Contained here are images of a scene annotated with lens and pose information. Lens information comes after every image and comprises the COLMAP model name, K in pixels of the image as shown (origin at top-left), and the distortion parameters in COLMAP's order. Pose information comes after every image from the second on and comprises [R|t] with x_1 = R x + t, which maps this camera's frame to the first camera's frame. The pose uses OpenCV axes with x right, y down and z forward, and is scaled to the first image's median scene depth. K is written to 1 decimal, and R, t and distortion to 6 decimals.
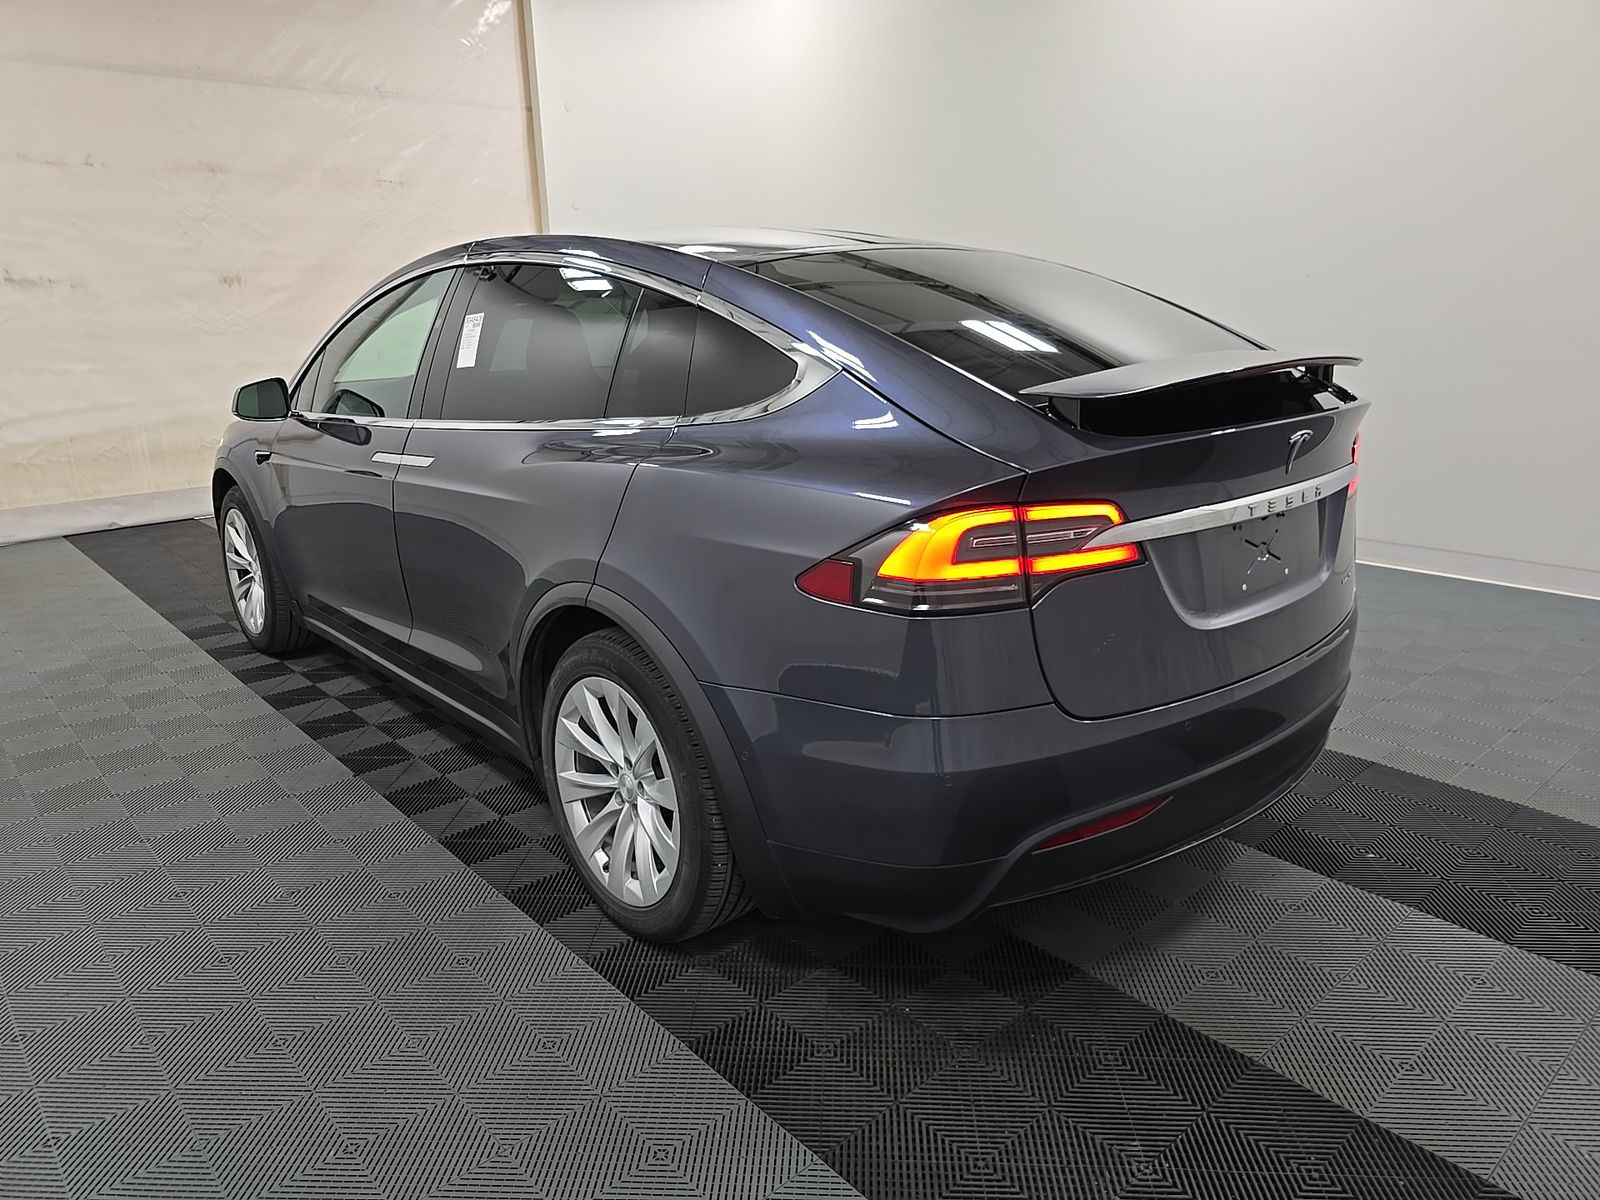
lens RADIAL K [[1081.4, 0, 790.1], [0, 1081.4, 595.5], [0, 0, 1]] dist [0.027188, -0.013075]
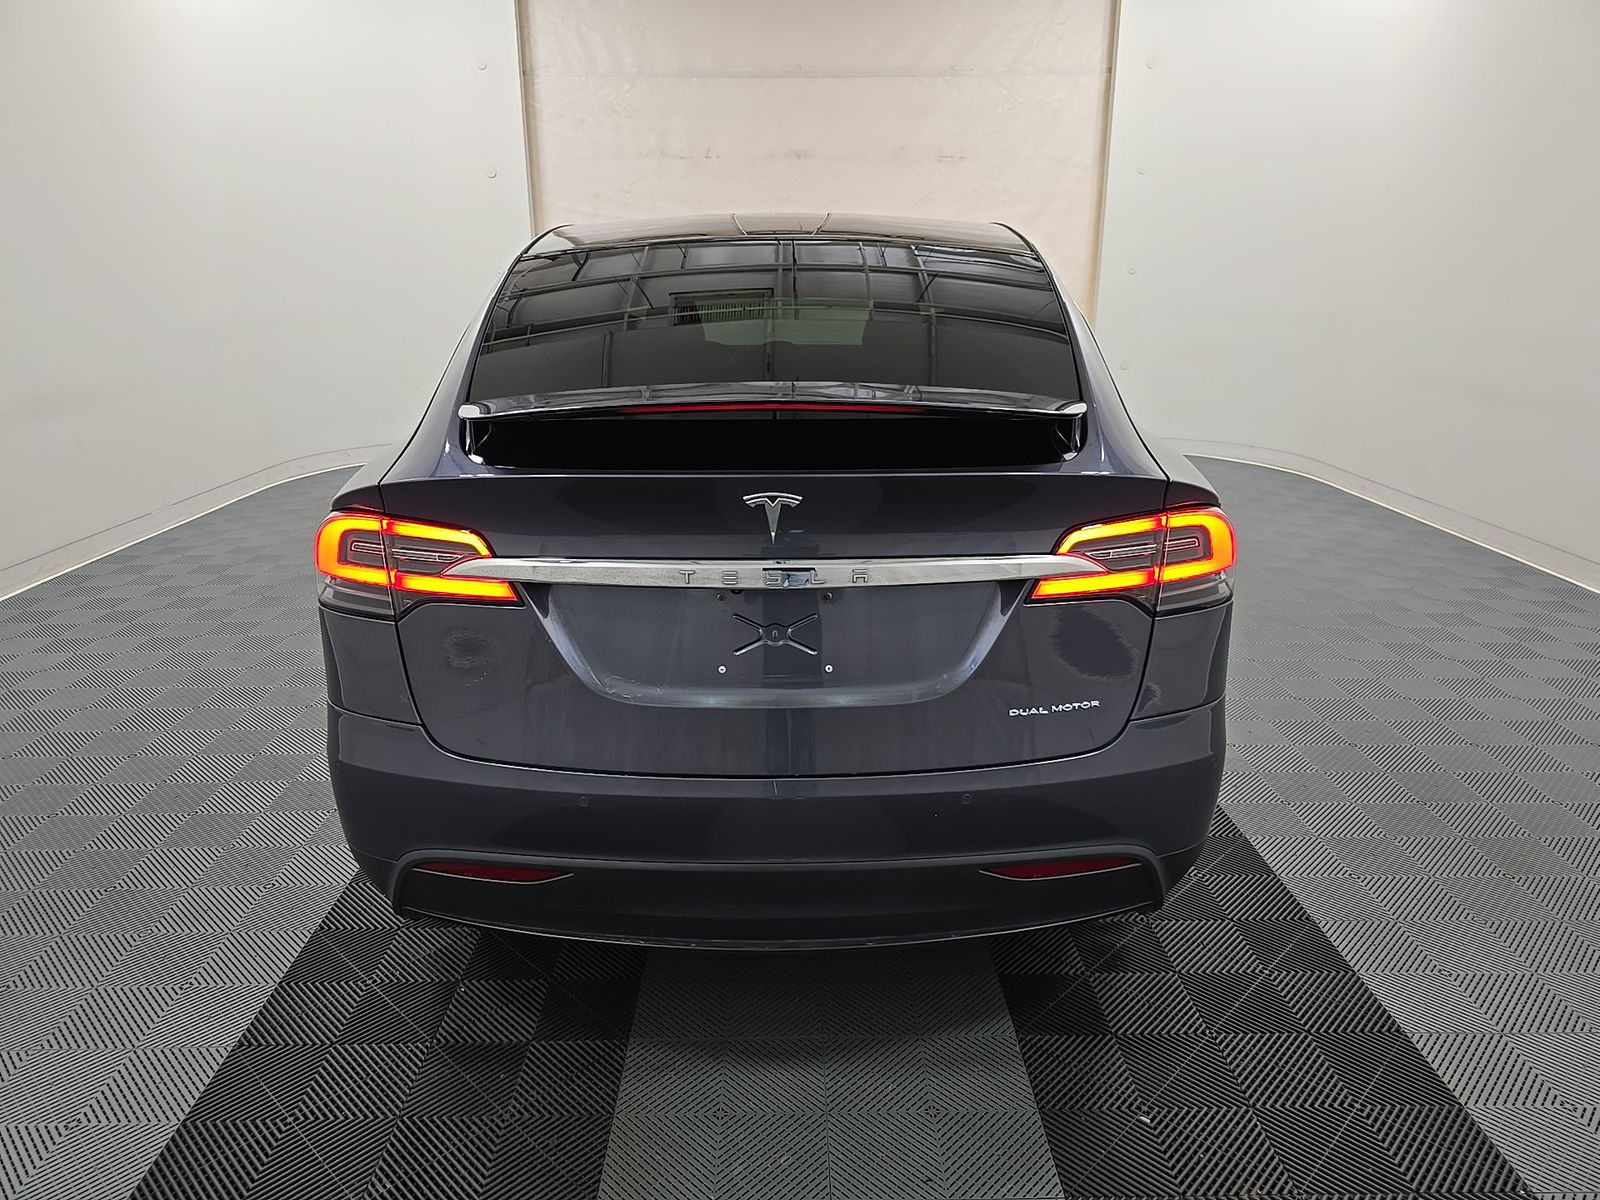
lens RADIAL K [[1081.4, 0, 798.3], [0, 1081.4, 594.0], [0, 0, 1]] dist [0.027188, -0.013075]
pose [[0.758574, 0.207131, -0.617788, 0.301320], [-0.188072, 0.977377, 0.096762, -0.048497], [0.623855, 0.042788, 0.780368, 0.124614]]
